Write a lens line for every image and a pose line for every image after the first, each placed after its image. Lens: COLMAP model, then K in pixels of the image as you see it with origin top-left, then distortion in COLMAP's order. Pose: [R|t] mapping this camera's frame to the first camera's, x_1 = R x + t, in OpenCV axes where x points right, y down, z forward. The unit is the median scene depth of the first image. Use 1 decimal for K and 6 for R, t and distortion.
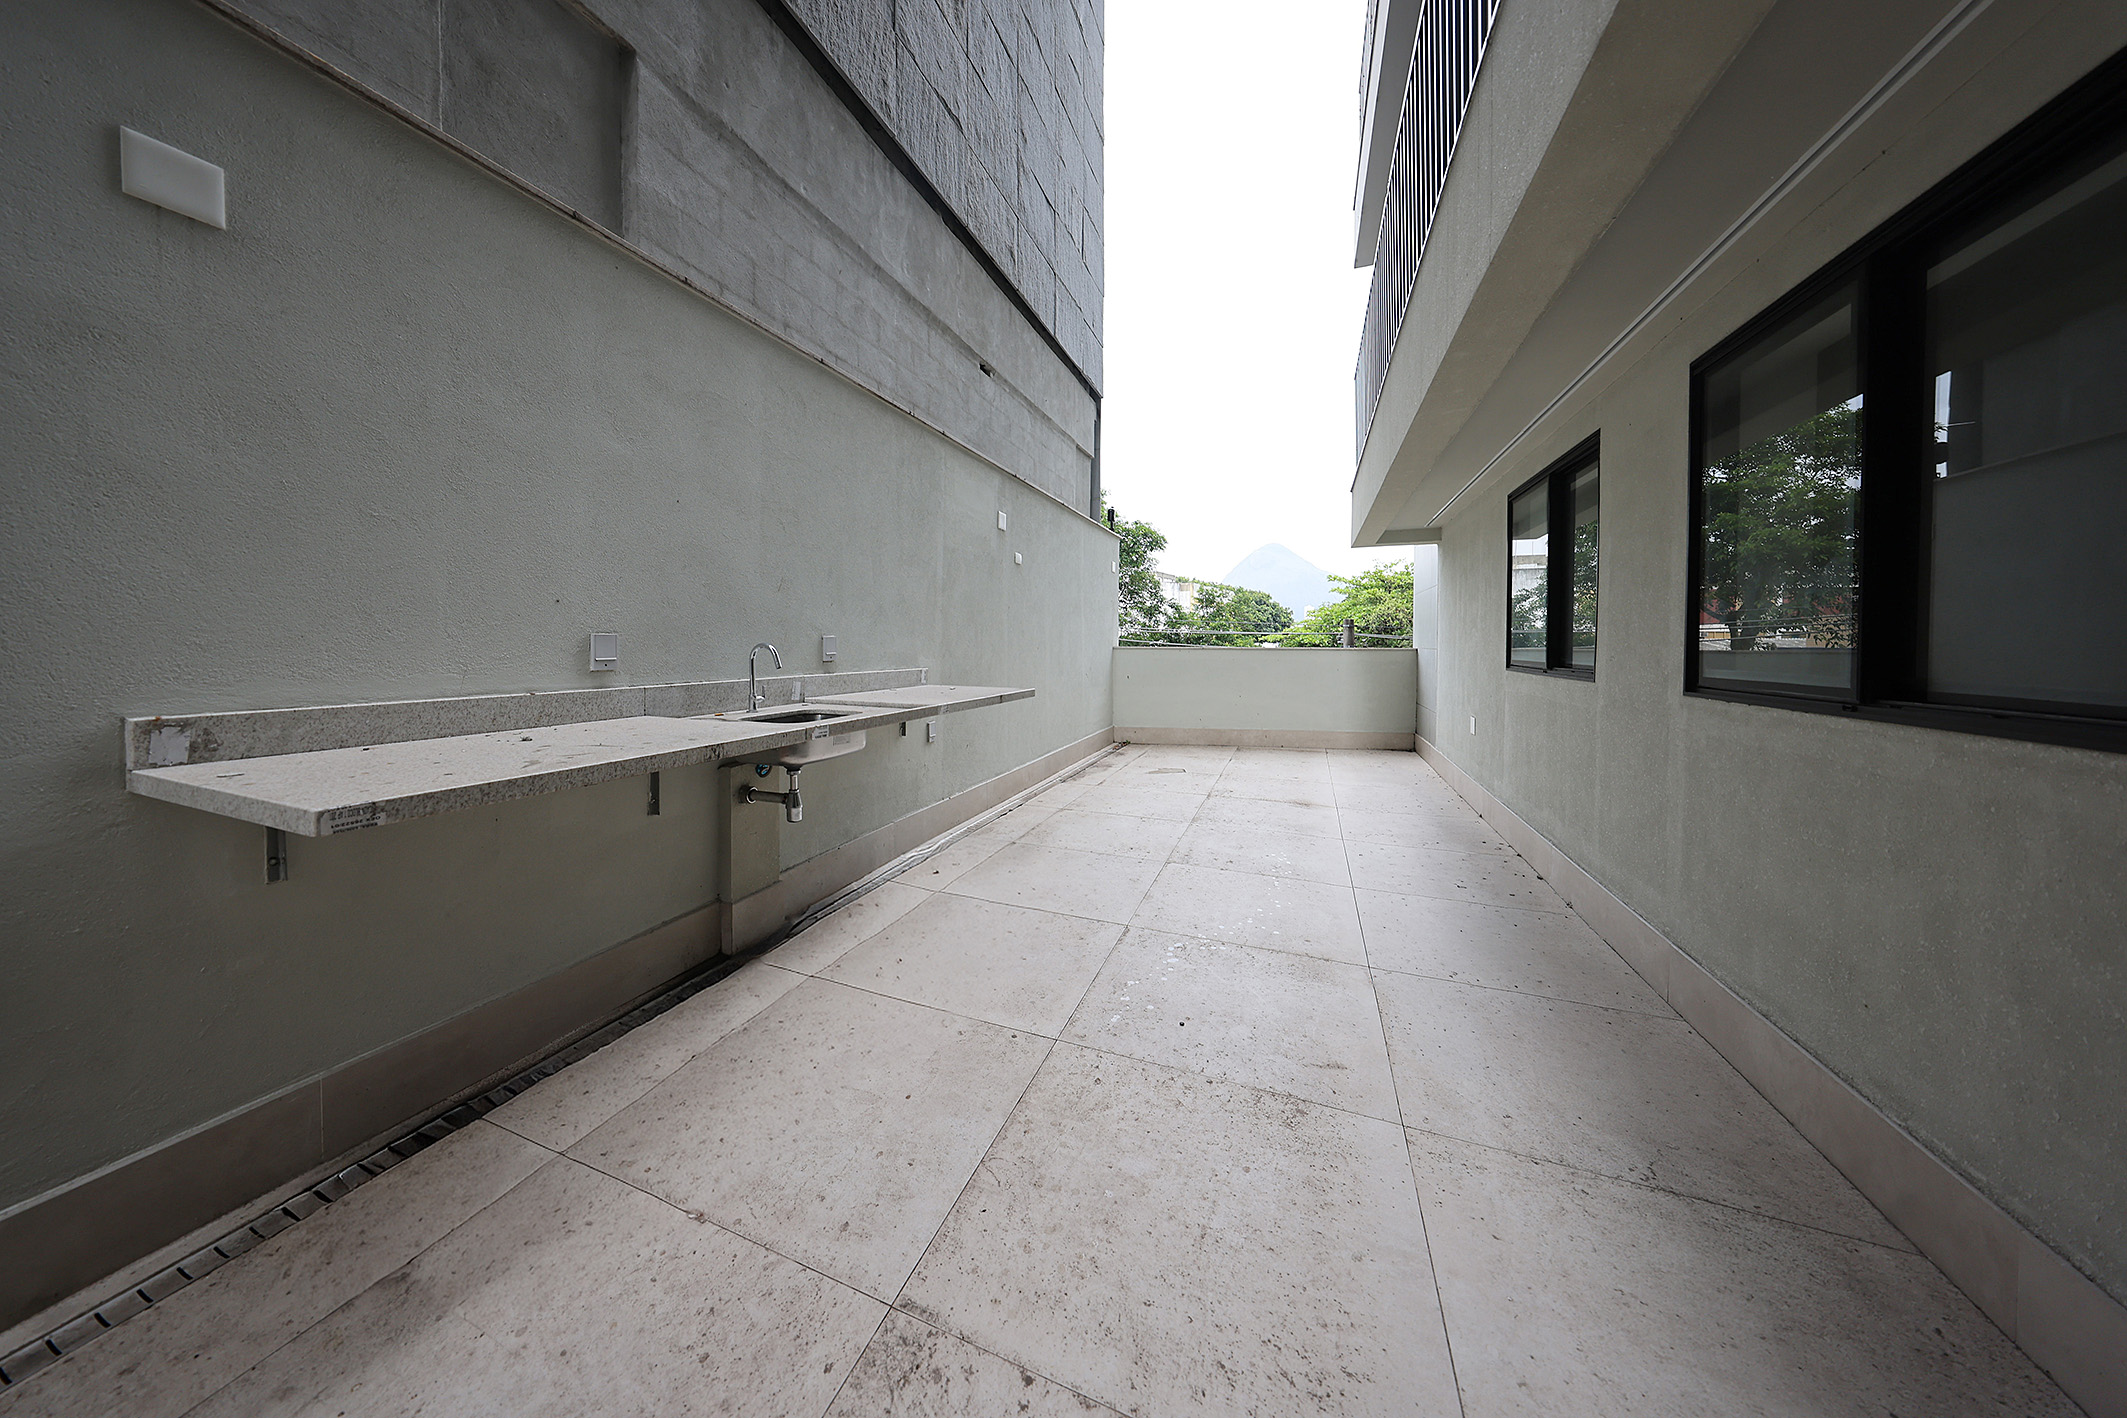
lens RADIAL K [[695.8, 0, 998.5], [0, 695.8, 646.9], [0, 0, 1]] dist [0.005061, 0.000106]
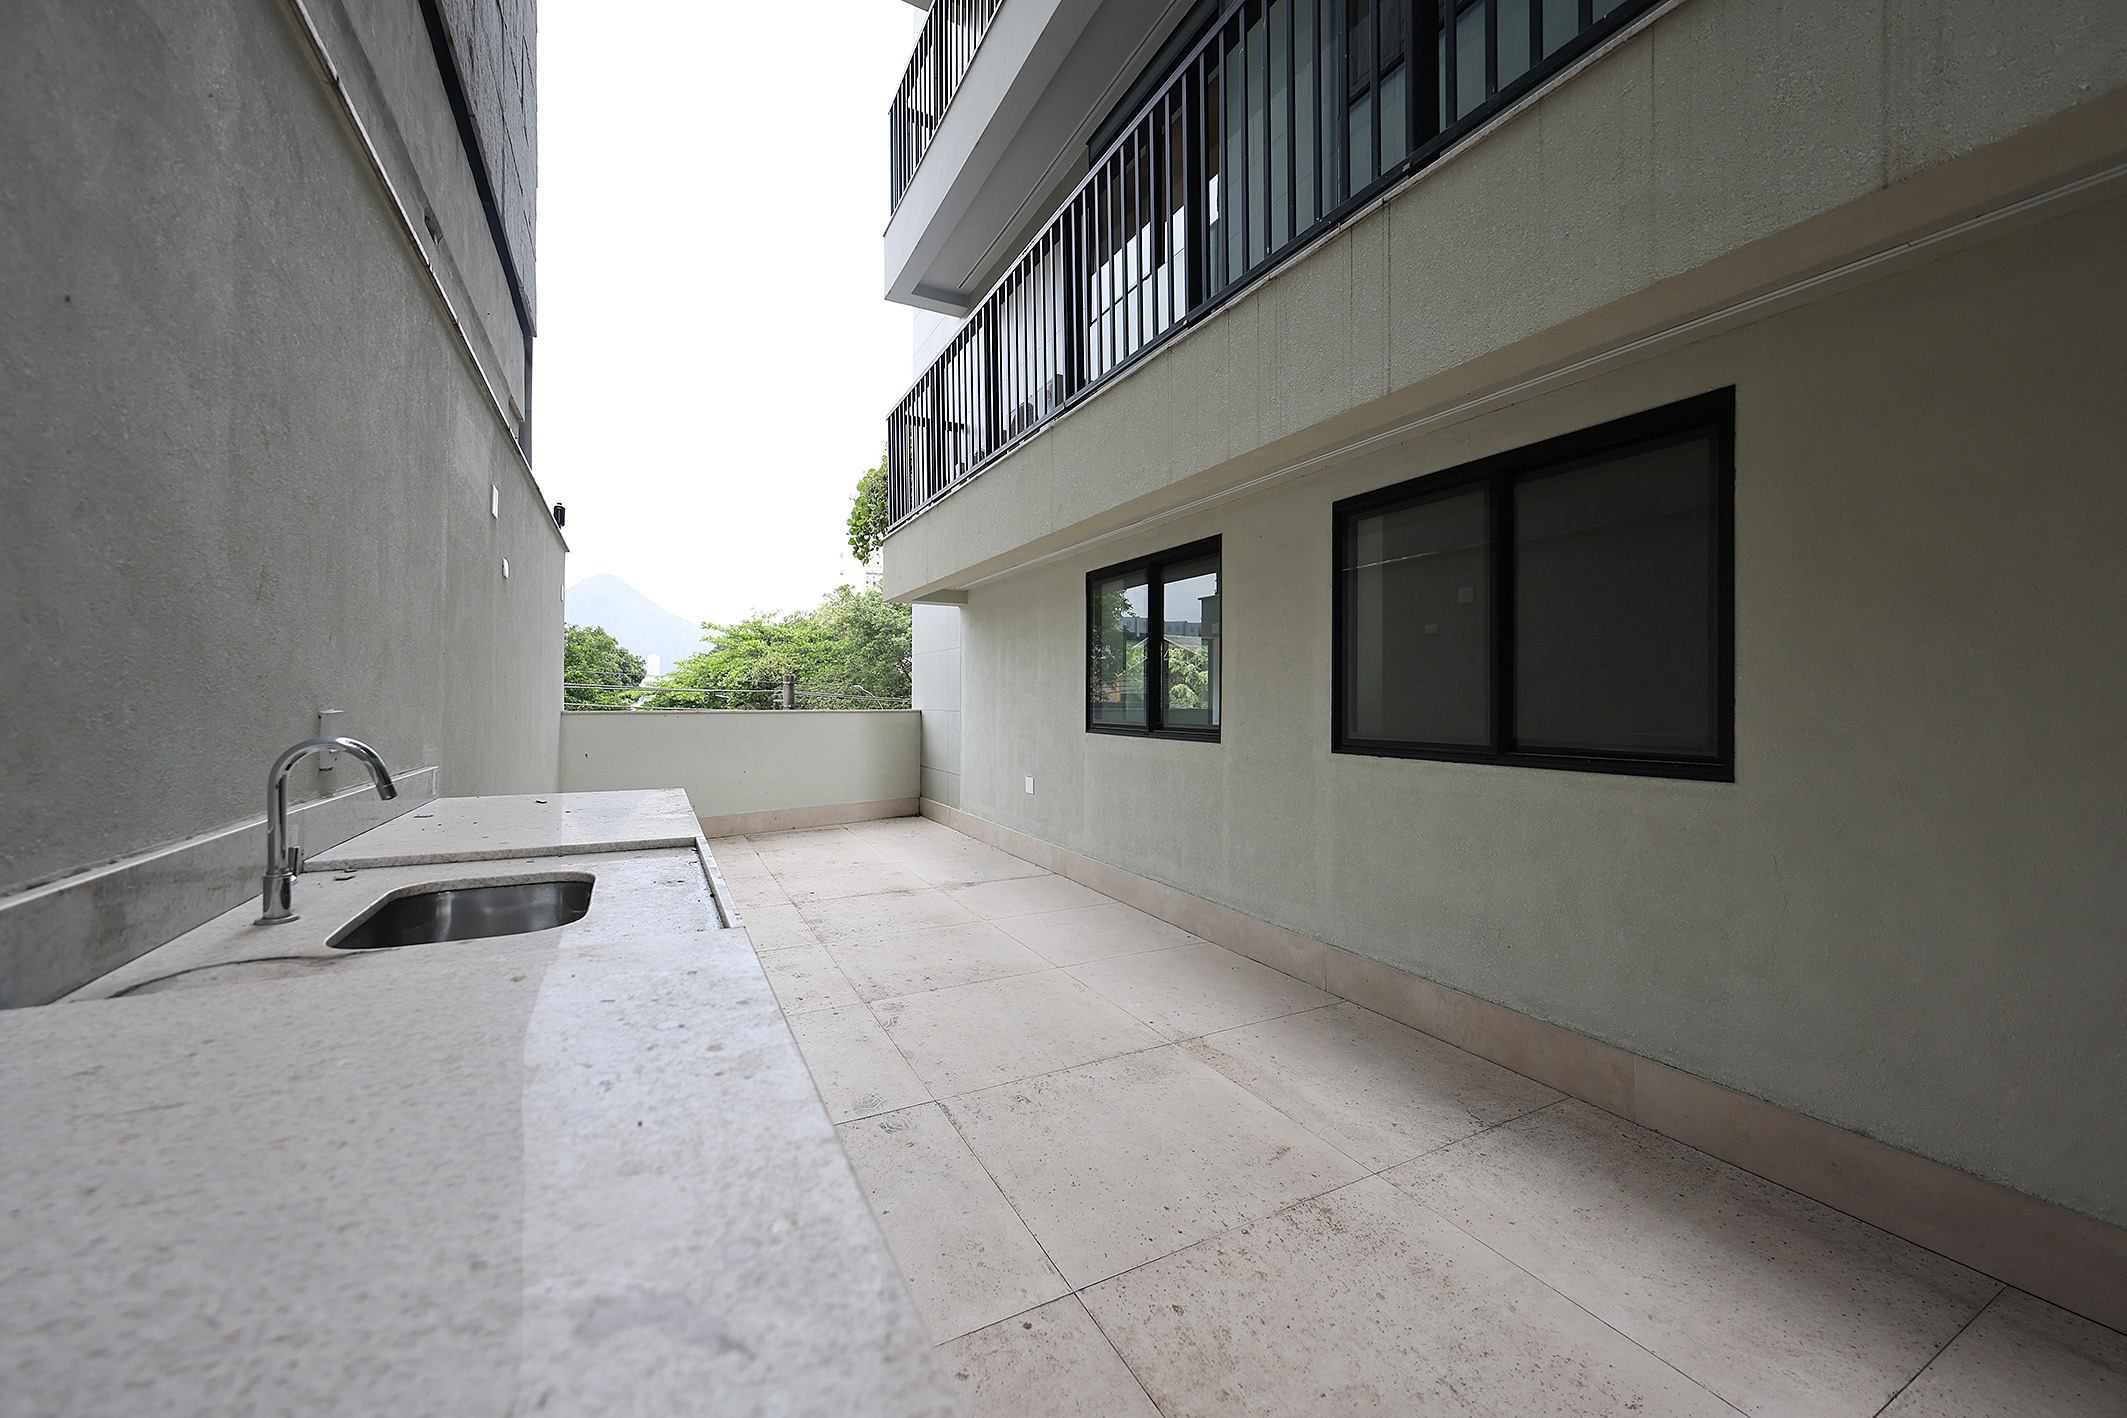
lens RADIAL K [[804.0, 0, 1078.5], [0, 804.0, 695.8], [0, 0, 1]] dist [0.003525, -0.000136]
pose [[0.610977, 0.004727, 0.791634, -0.589153], [0.002697, 0.999964, -0.008052, -0.030825], [-0.791644, 0.007055, 0.610942, 0.527214]]
